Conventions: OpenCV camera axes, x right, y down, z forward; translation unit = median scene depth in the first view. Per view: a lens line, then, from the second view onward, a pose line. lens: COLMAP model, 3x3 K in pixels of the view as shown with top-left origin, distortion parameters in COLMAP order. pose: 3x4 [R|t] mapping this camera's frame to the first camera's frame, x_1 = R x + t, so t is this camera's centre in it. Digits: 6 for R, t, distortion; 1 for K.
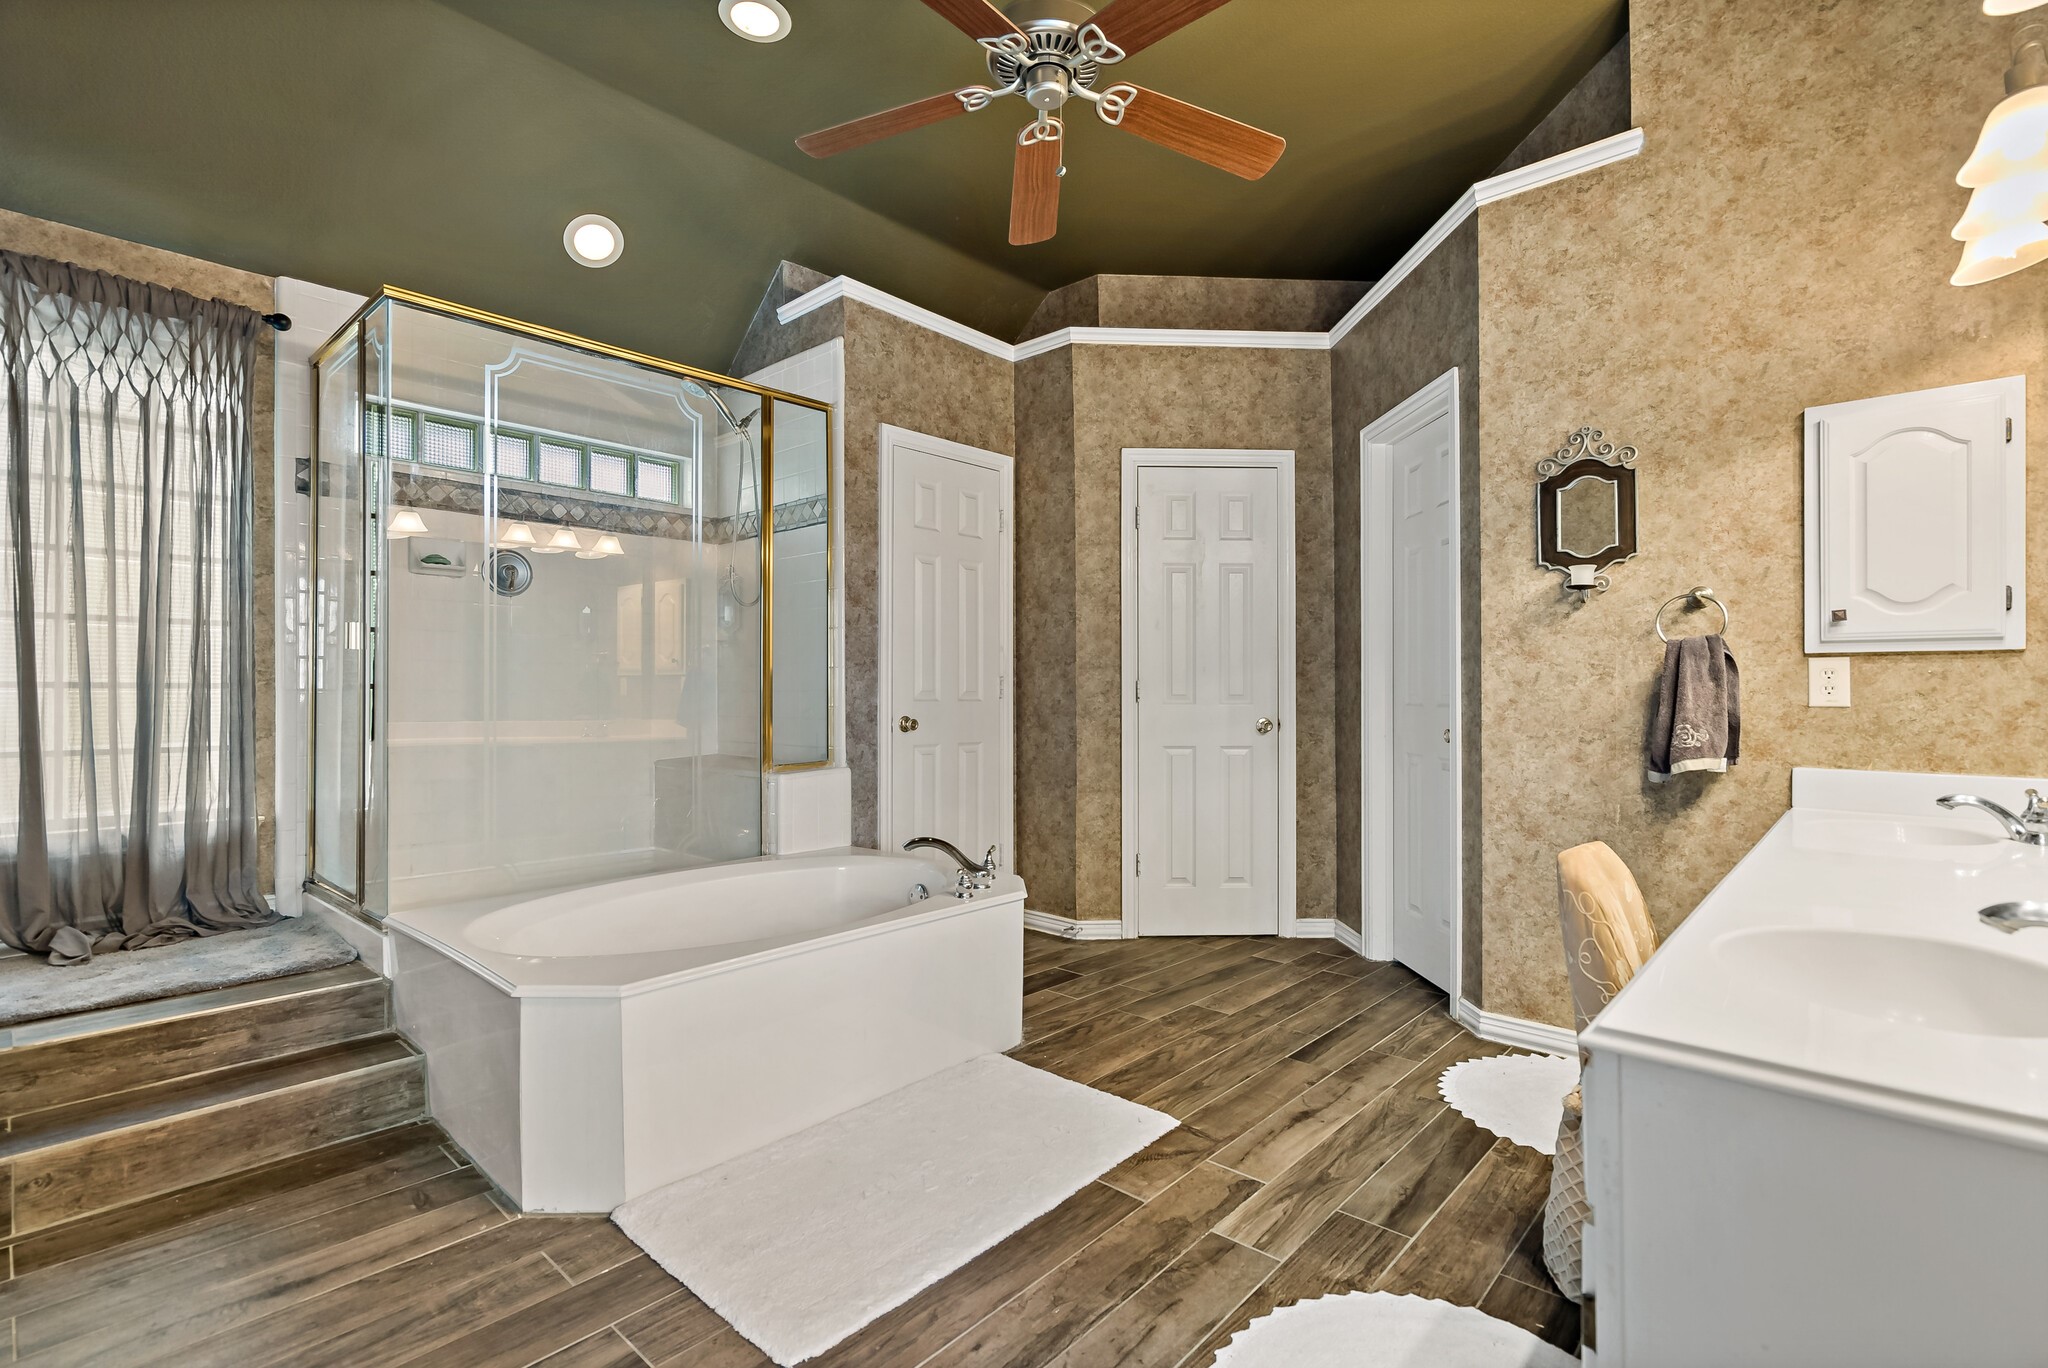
lens RADIAL K [[943.3, 0, 1031.8], [0, 943.3, 693.9], [0, 0, 1]] dist [-0.001012, -0.000045]
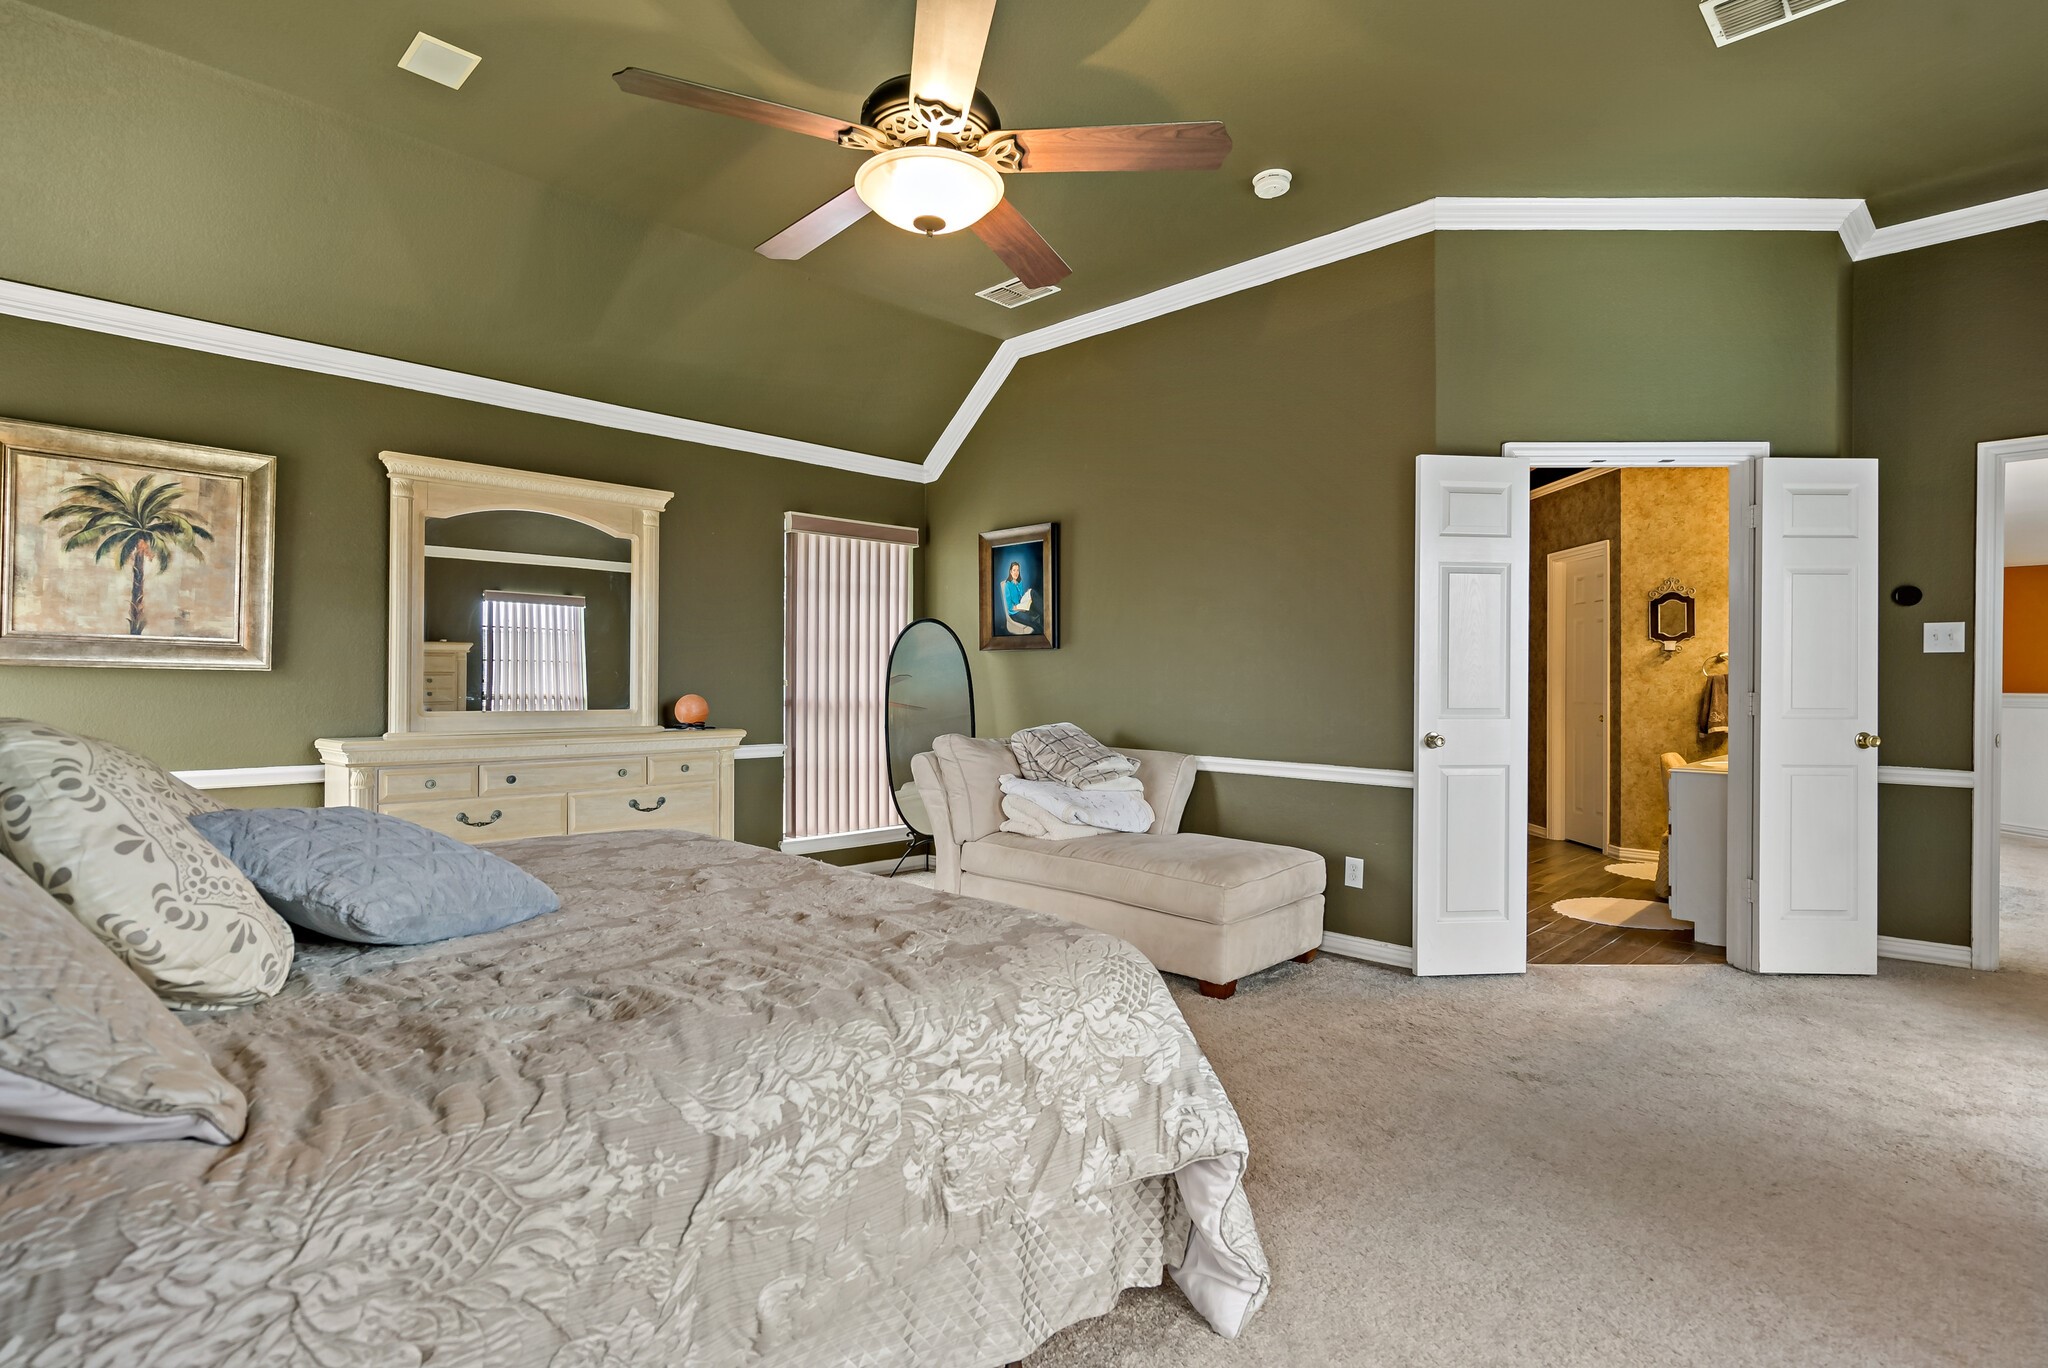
lens RADIAL K [[1041.2, 0, 1016.2], [0, 1041.2, 688.1], [0, 0, 1]] dist [0.004453, 0.000421]
pose [[0.999411, 0.004564, -0.034006, -0.864916], [-0.004497, 0.999988, 0.002066, -0.022984], [0.034015, -0.001912, 0.999419, -1.497485]]
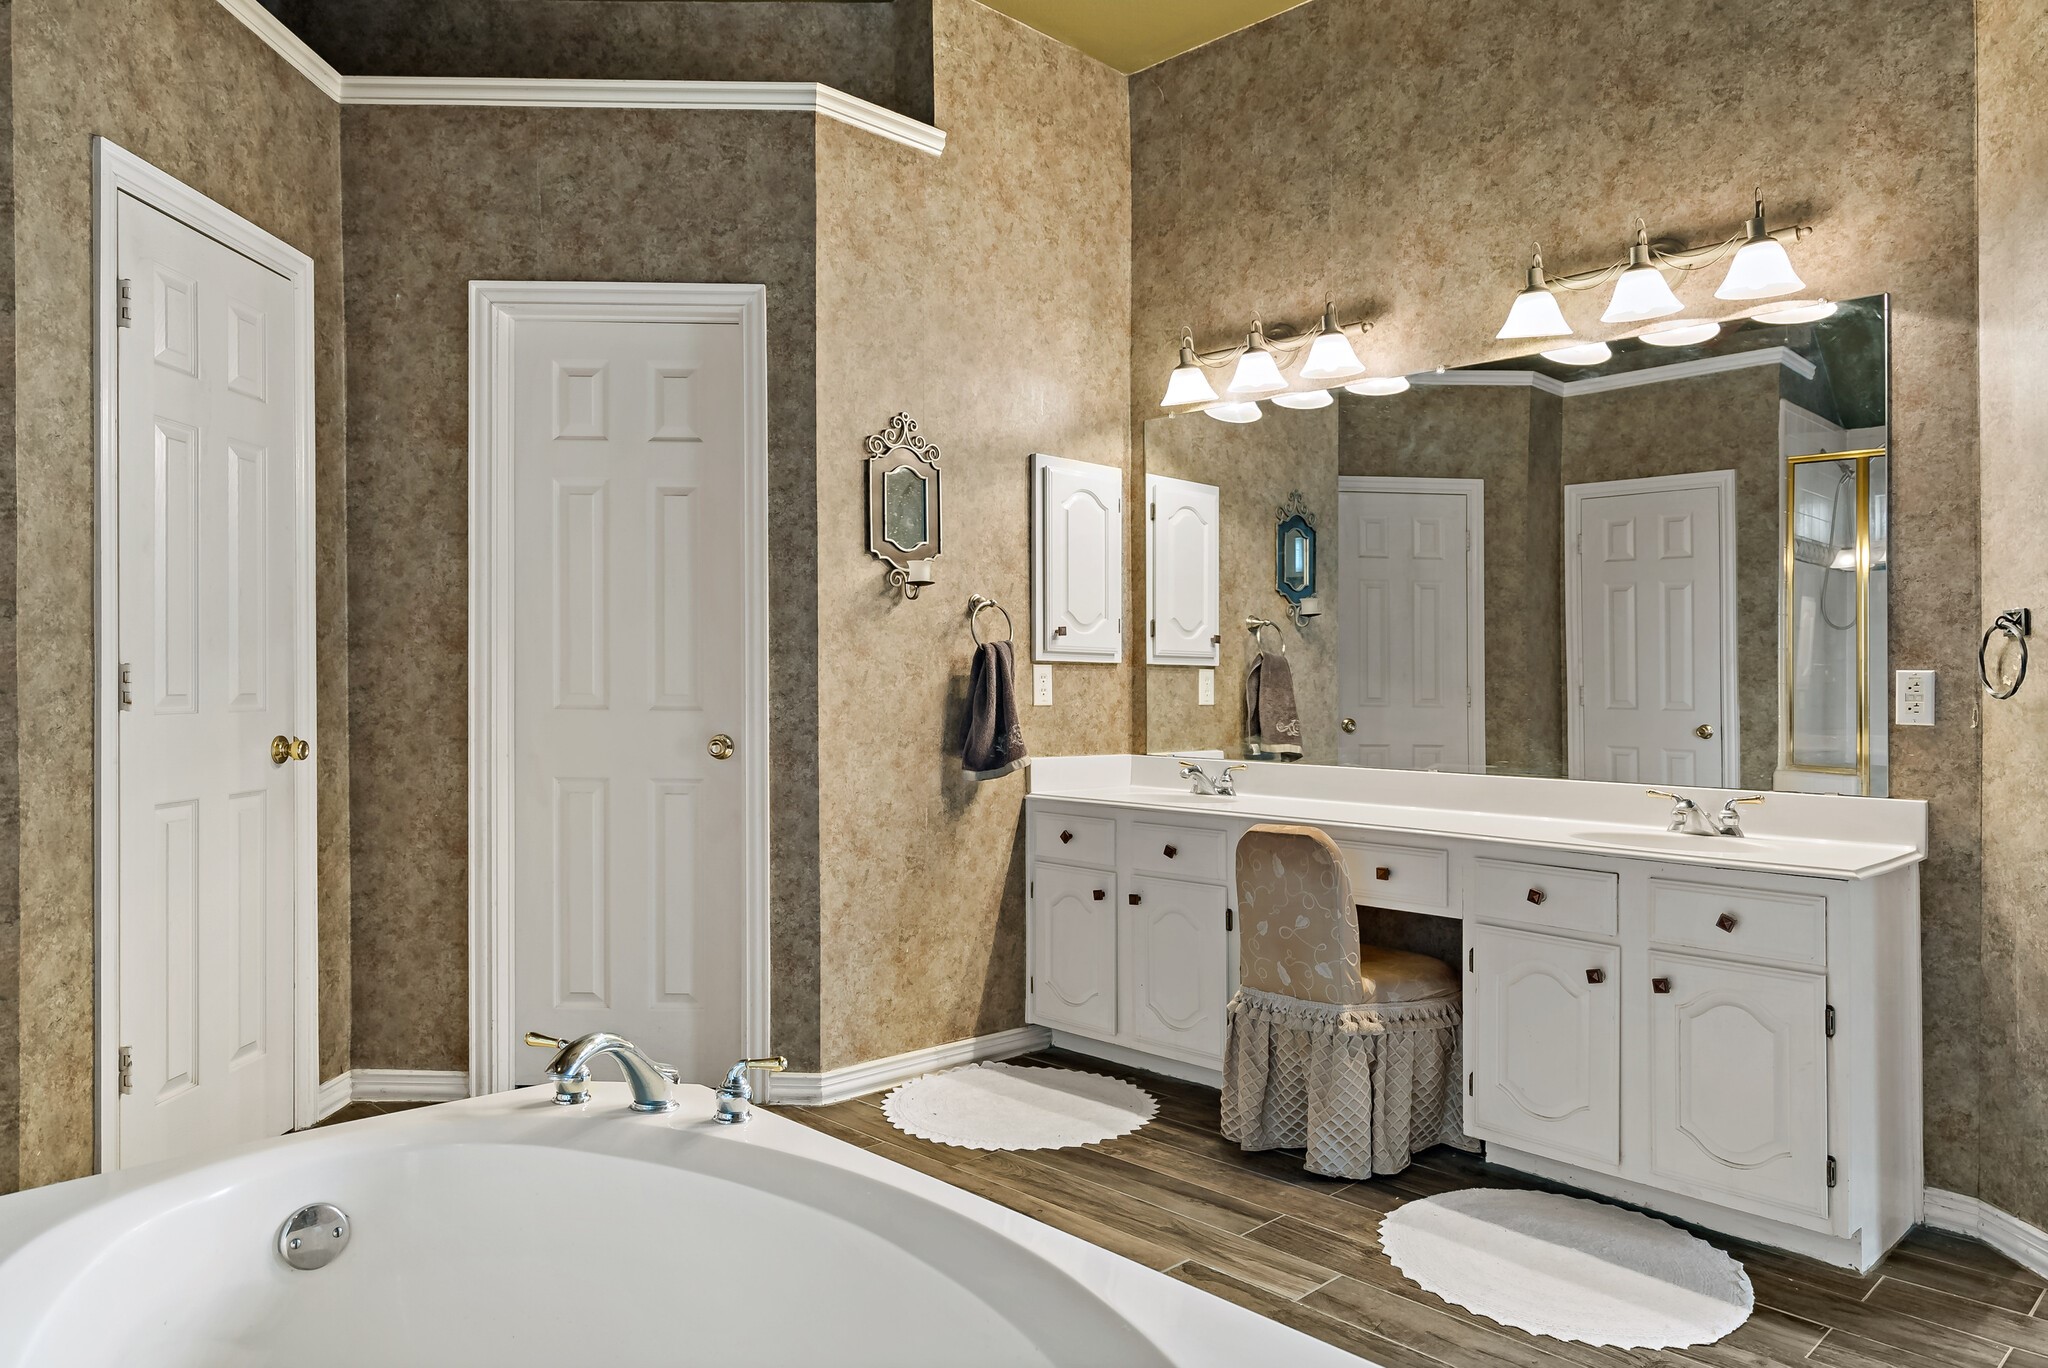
lens RADIAL K [[1334.0, 0, 1024.0], [0, 1334.0, 672.0], [0, 0, 1]] dist [0.009748, 0.000455]
pose [[0.068220, 0.009008, 0.997630, -0.744645], [-0.008107, 0.999931, -0.008474, -0.012771], [-0.997637, -0.007510, 0.068289, 0.790846]]
